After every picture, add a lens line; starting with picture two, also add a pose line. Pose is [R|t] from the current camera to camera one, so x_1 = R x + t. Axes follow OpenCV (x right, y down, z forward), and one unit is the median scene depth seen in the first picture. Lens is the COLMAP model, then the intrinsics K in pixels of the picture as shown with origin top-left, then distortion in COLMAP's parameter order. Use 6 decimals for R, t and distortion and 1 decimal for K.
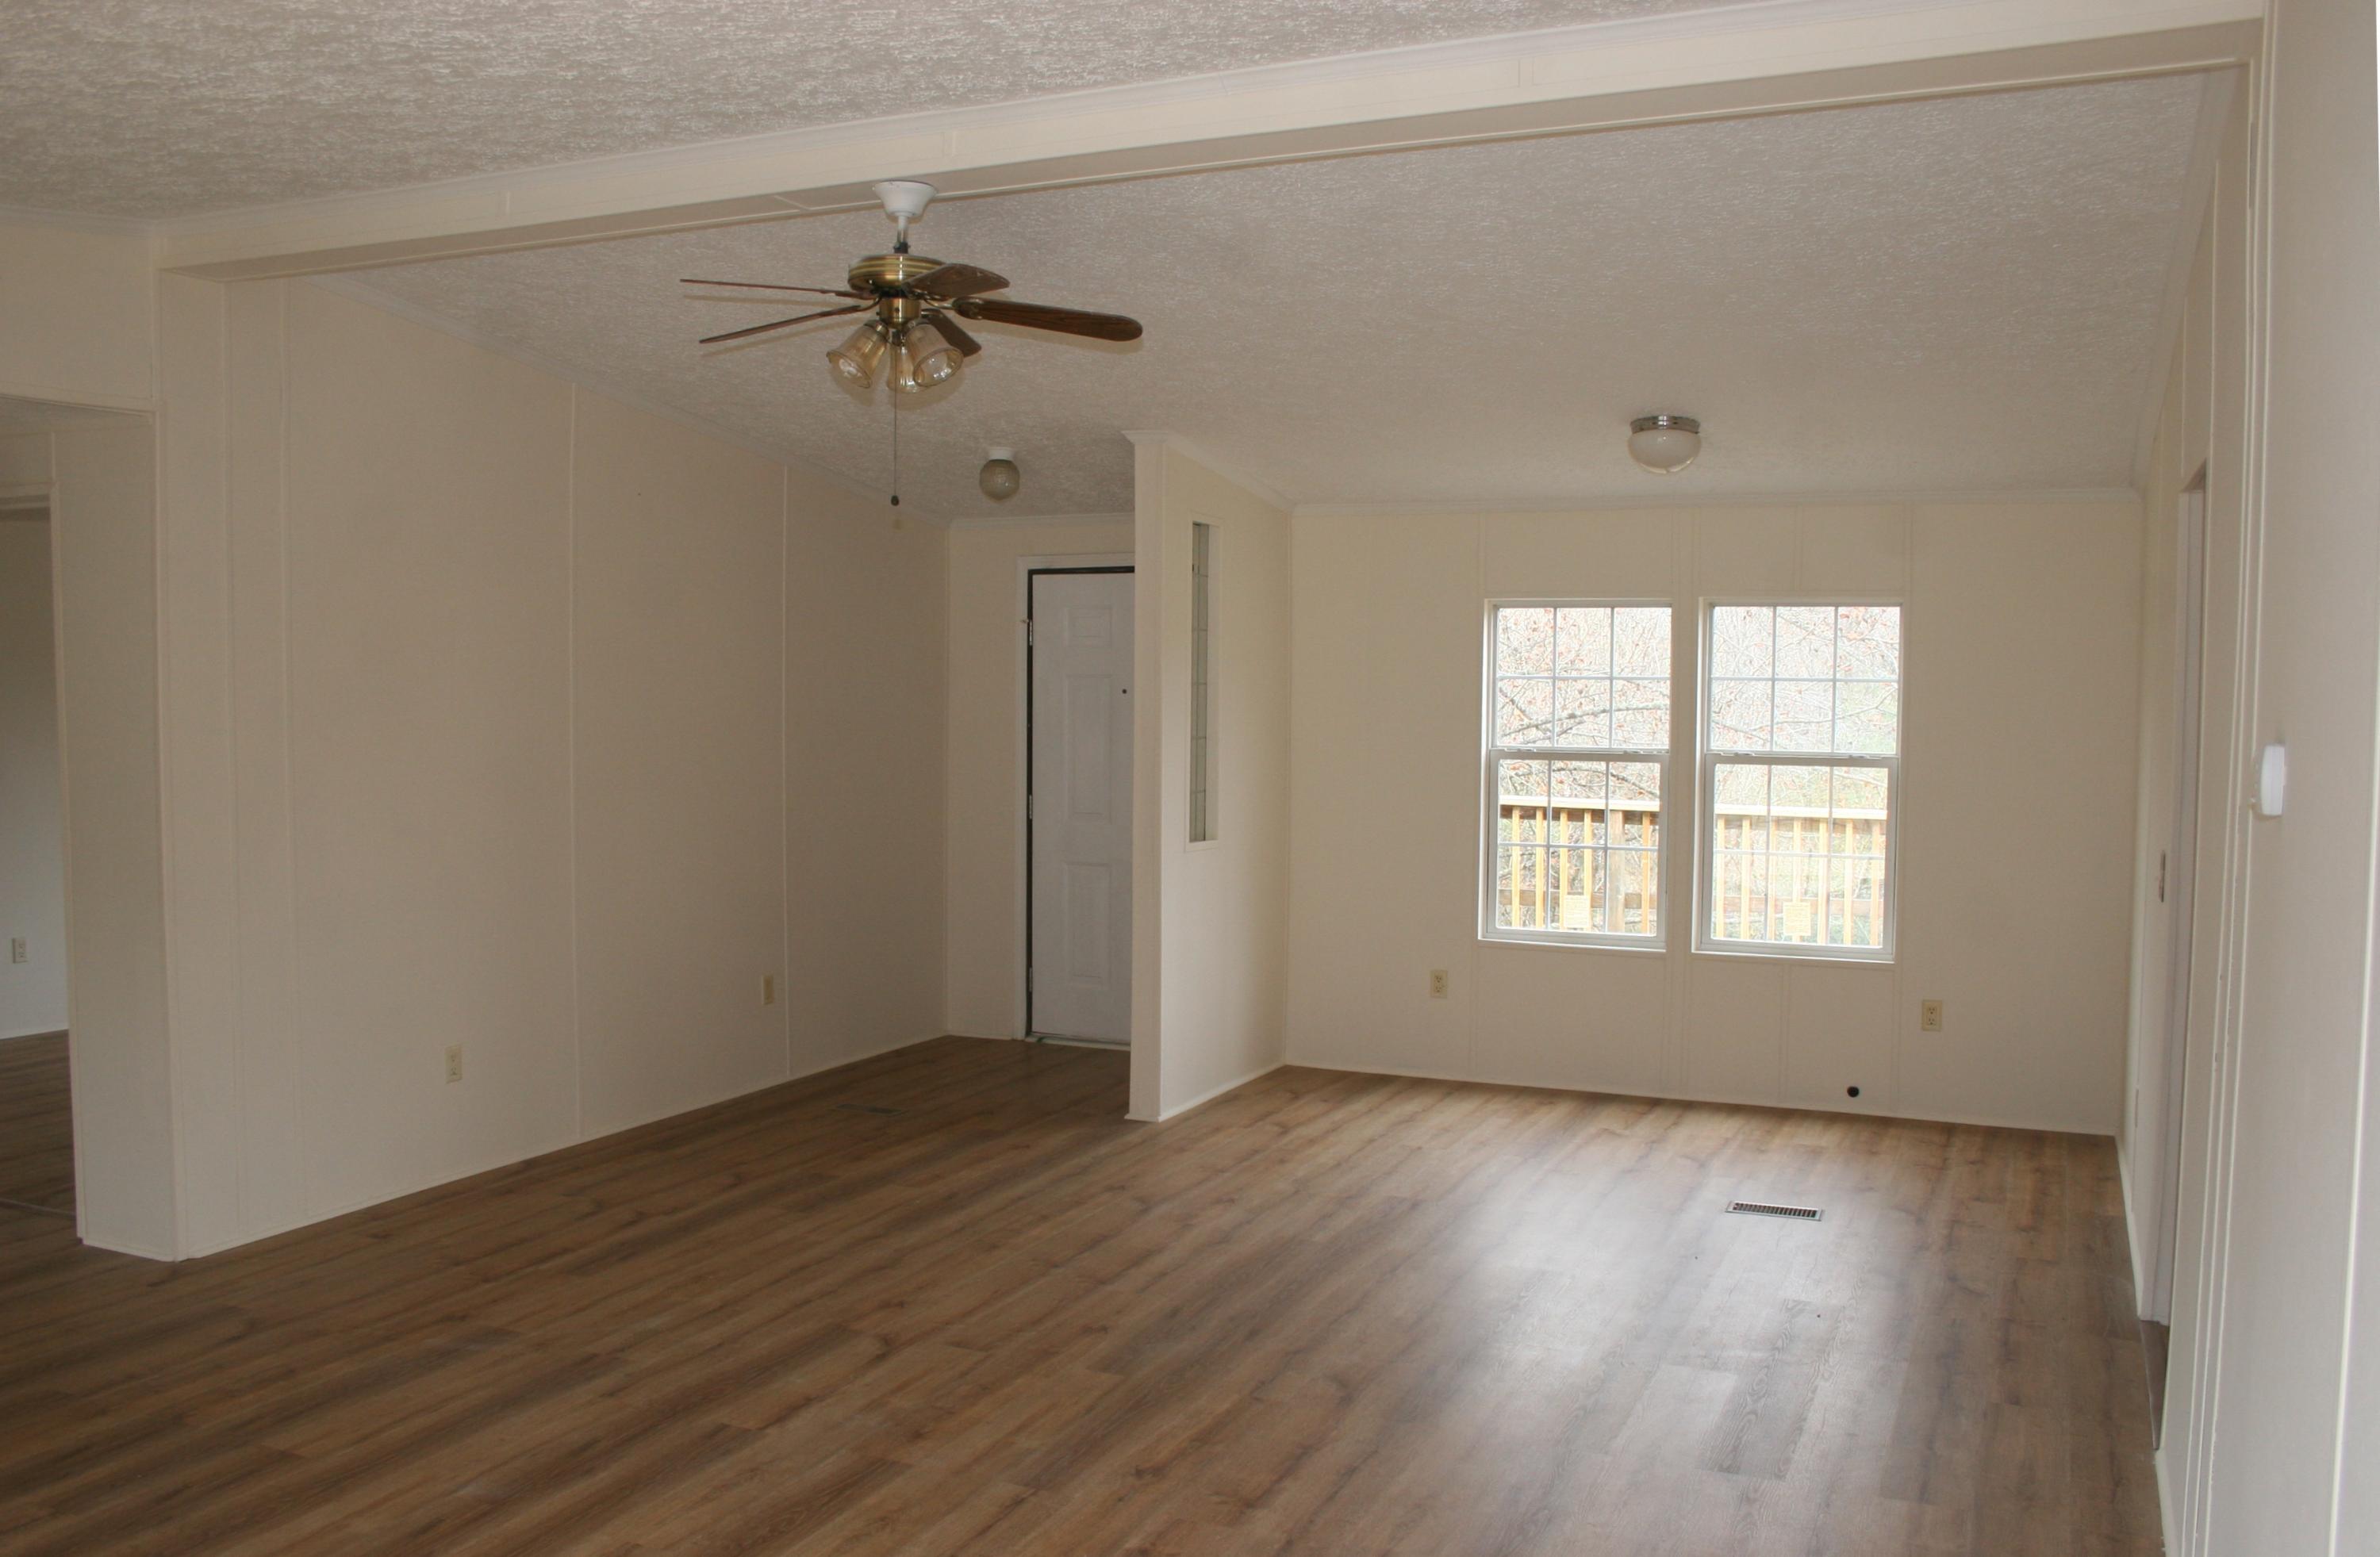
lens RADIAL K [[2014.8, 0, 1187.2], [0, 2014.8, 776.5], [0, 0, 1]] dist [-0.014426, -0.003134]
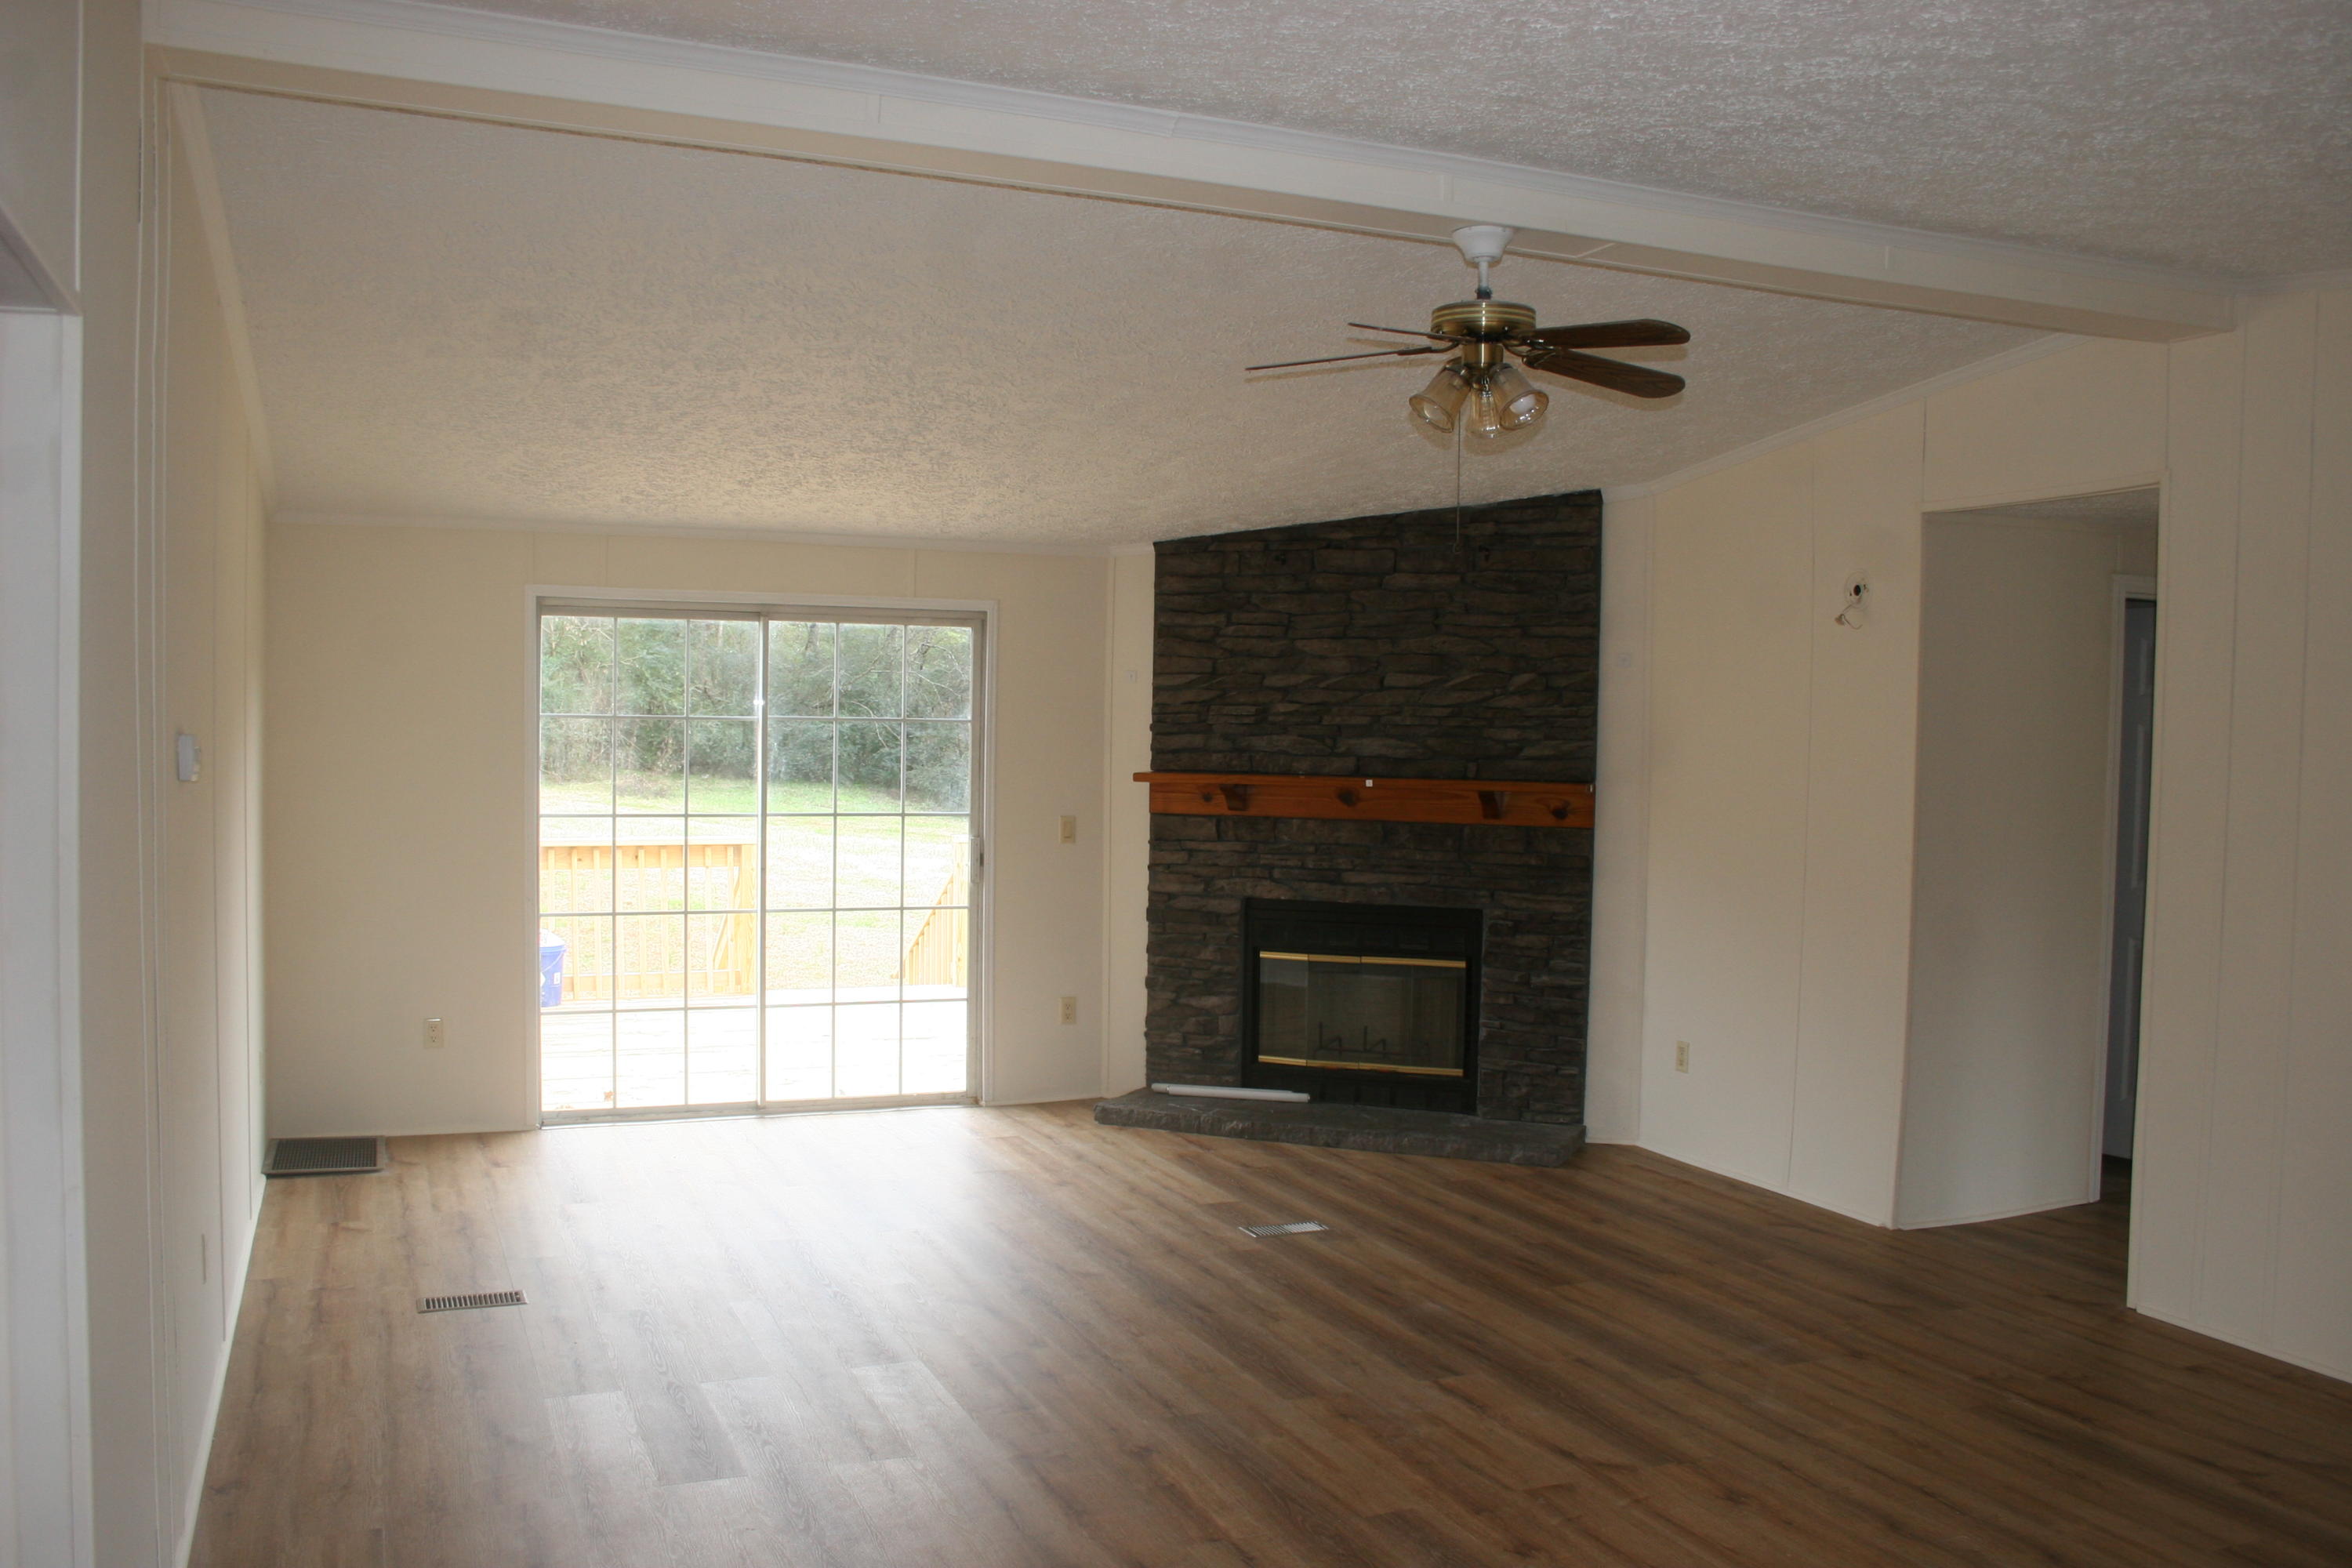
lens RADIAL K [[2027.7, 0, 1174.2], [0, 2027.7, 789.2], [0, 0, 1]] dist [-0.011654, 0.008386]
pose [[-0.685330, 0.001409, -0.728232, 0.640343], [-0.056887, 0.996839, 0.055464, -0.056400], [0.726008, 0.079438, -0.683083, 1.463490]]
